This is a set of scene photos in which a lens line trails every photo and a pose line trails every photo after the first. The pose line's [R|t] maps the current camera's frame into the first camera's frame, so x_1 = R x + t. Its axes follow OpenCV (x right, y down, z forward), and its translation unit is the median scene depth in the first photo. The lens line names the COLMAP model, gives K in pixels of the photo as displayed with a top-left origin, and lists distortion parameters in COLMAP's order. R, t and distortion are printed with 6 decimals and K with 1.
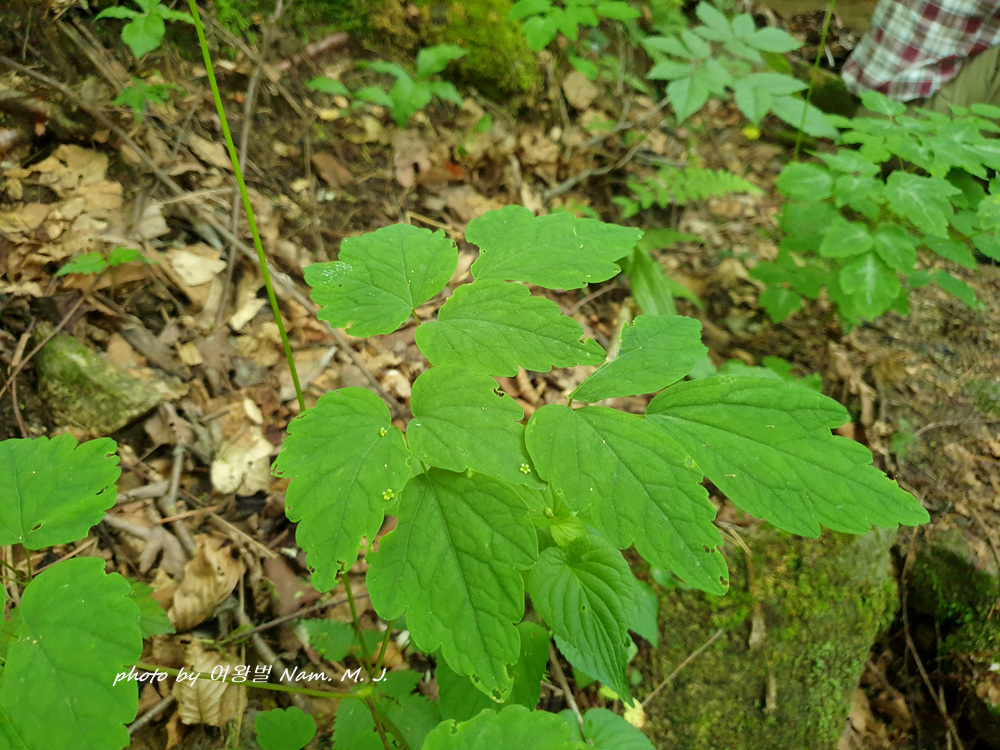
lens RADIAL K [[793.4, 0, 492.3], [0, 793.4, 372.2], [0, 0, 1]] dist [-0.026454, 0.036062]
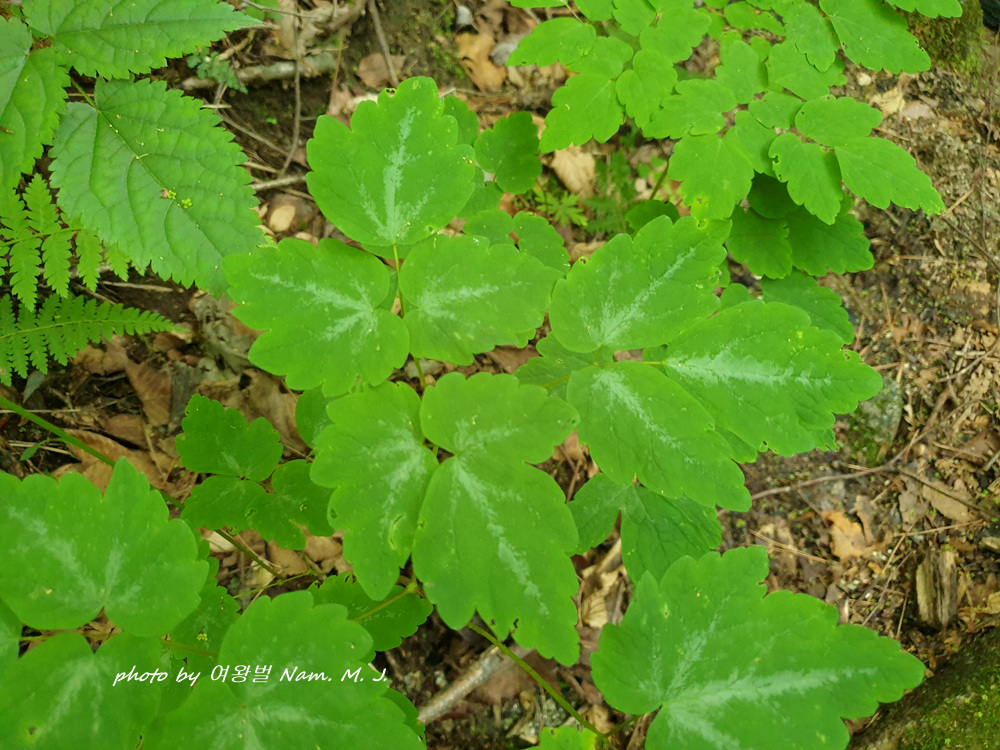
lens RADIAL K [[793.4, 0, 513.6], [0, 793.4, 367.6], [0, 0, 1]] dist [-0.026454, 0.036062]
pose [[0.999759, 0.013410, -0.017395, 0.713428], [-0.003655, 0.882519, 0.470262, -0.540972], [0.021658, -0.470085, 0.882355, 0.938005]]
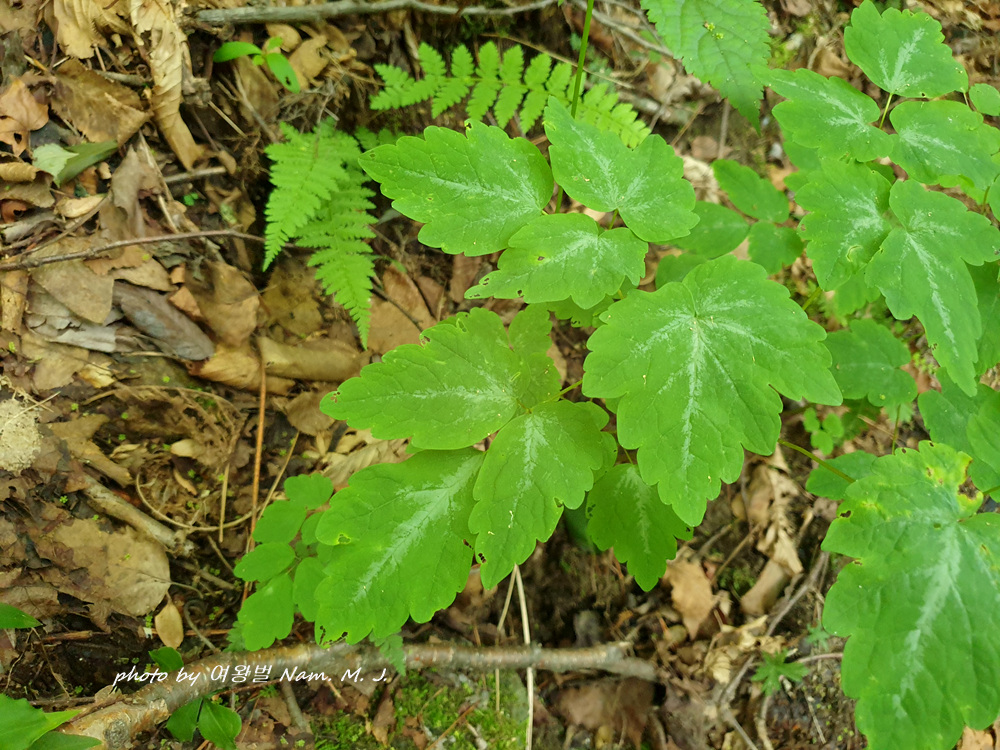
lens RADIAL K [[793.4, 0, 495.3], [0, 793.4, 375.4], [0, 0, 1]] dist [-0.026454, 0.036062]
pose [[0.890238, 0.414340, -0.189207, 0.597185], [-0.355620, 0.891798, 0.279698, -0.313155], [0.284625, -0.181712, 0.941259, 0.749072]]
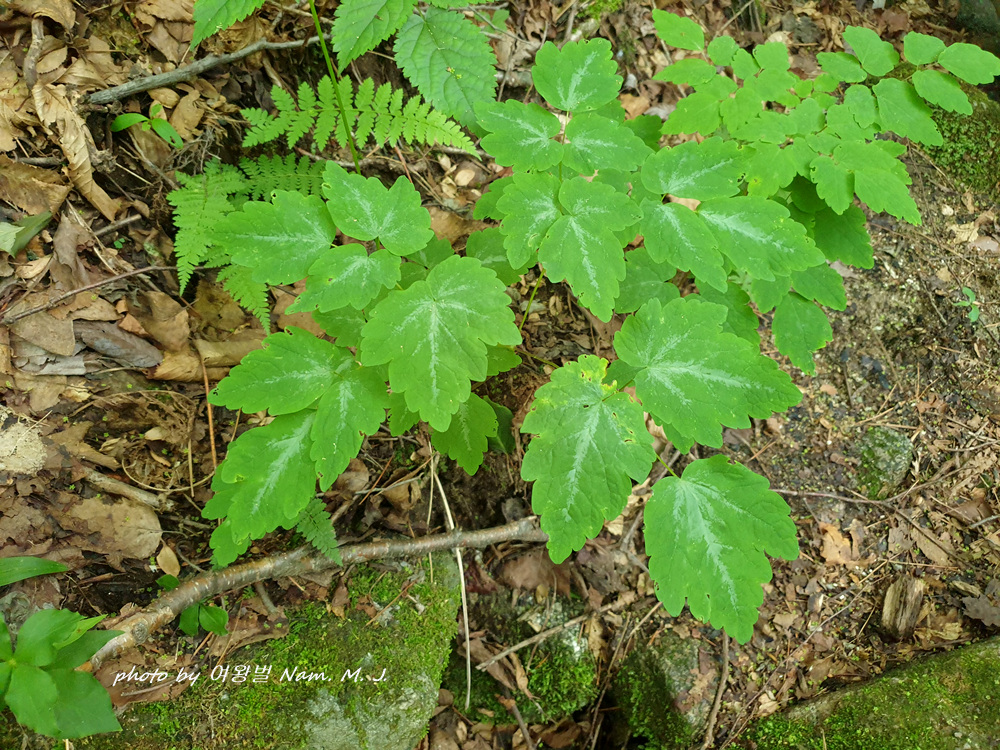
lens RADIAL K [[793.4, 0, 511.6], [0, 793.4, 369.7], [0, 0, 1]] dist [-0.026454, 0.036062]
pose [[0.953161, 0.265415, -0.145050, 0.761986], [-0.197812, 0.909797, 0.364884, -0.453918], [0.228812, -0.319100, 0.919685, 0.582034]]
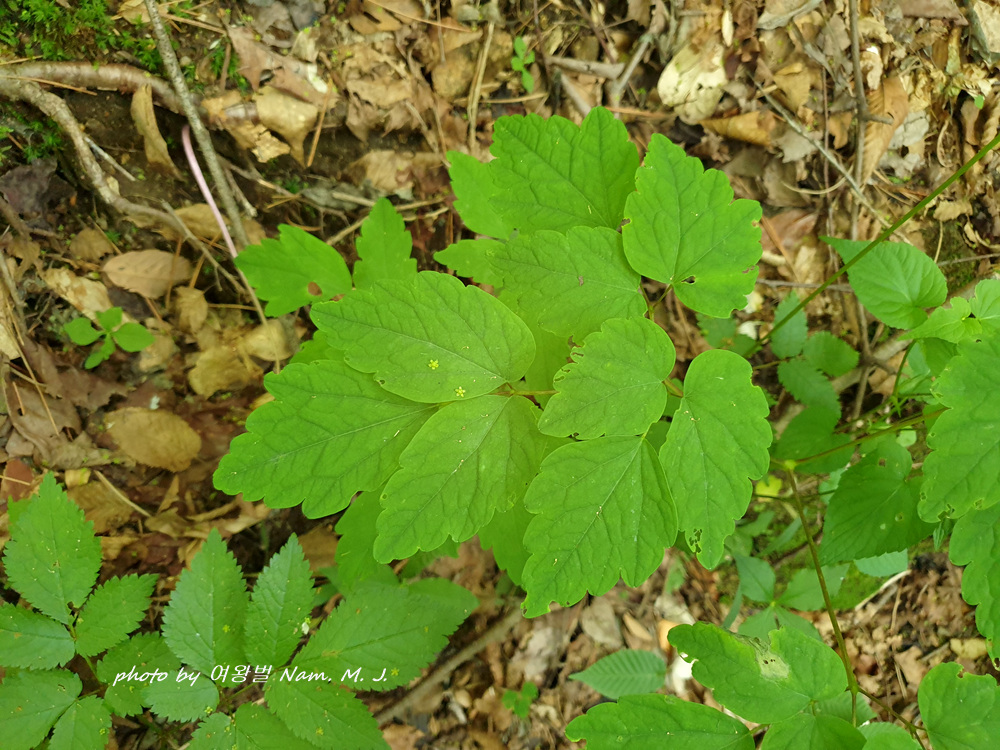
lens RADIAL K [[793.4, 0, 489.5], [0, 793.4, 369.1], [0, 0, 1]] dist [-0.026454, 0.036062]
pose [[0.841742, 0.538714, -0.035453, -0.293272], [-0.415270, 0.688026, 0.595123, -0.109320], [0.344994, -0.486217, 0.802852, -0.019609]]
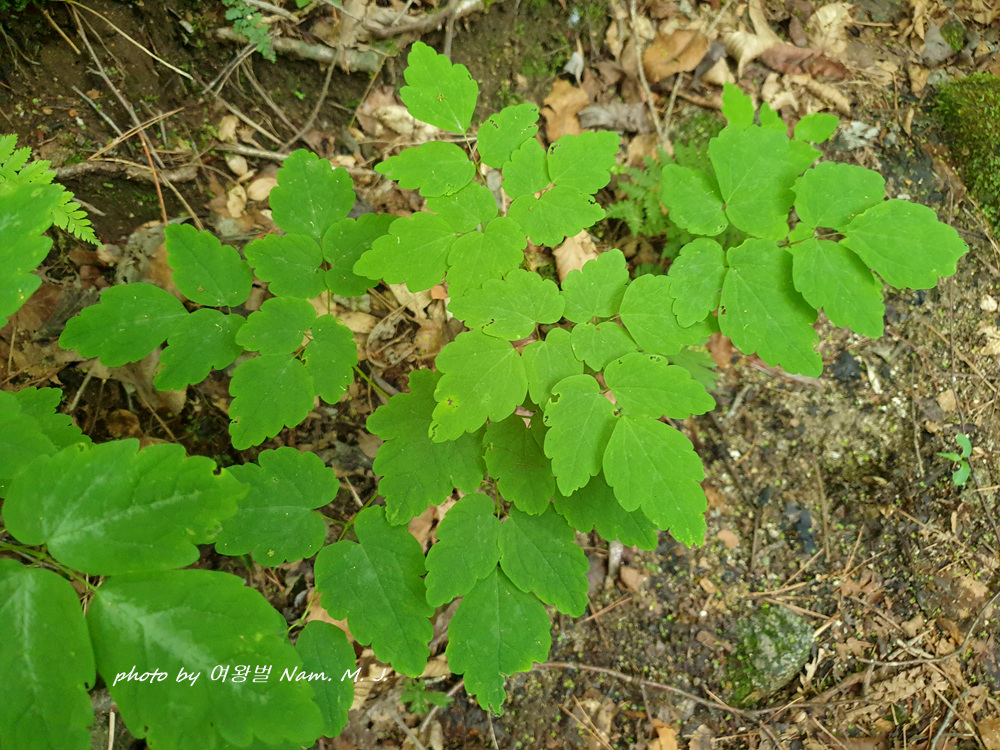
lens RADIAL K [[793.4, 0, 525.4], [0, 793.4, 356.9], [0, 0, 1]] dist [-0.026454, 0.036062]
pose [[0.864290, 0.466022, -0.189281, 0.959873], [-0.313480, 0.793343, 0.521859, -0.683760], [0.393362, -0.391702, 0.831767, 1.107338]]
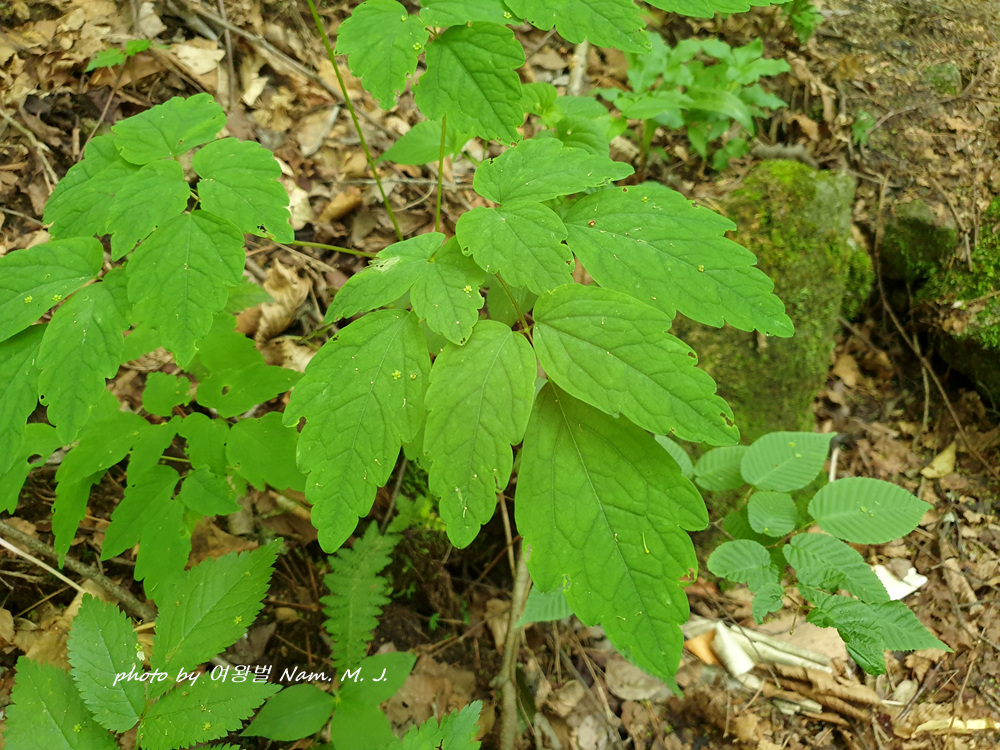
lens RADIAL K [[793.4, 0, 507.9], [0, 793.4, 376.5], [0, 0, 1]] dist [-0.026454, 0.036062]
pose [[0.981300, -0.192152, -0.011346, -0.025941], [0.190576, 0.961588, 0.197557, 0.179833], [-0.027050, -0.196025, 0.980226, -0.205357]]
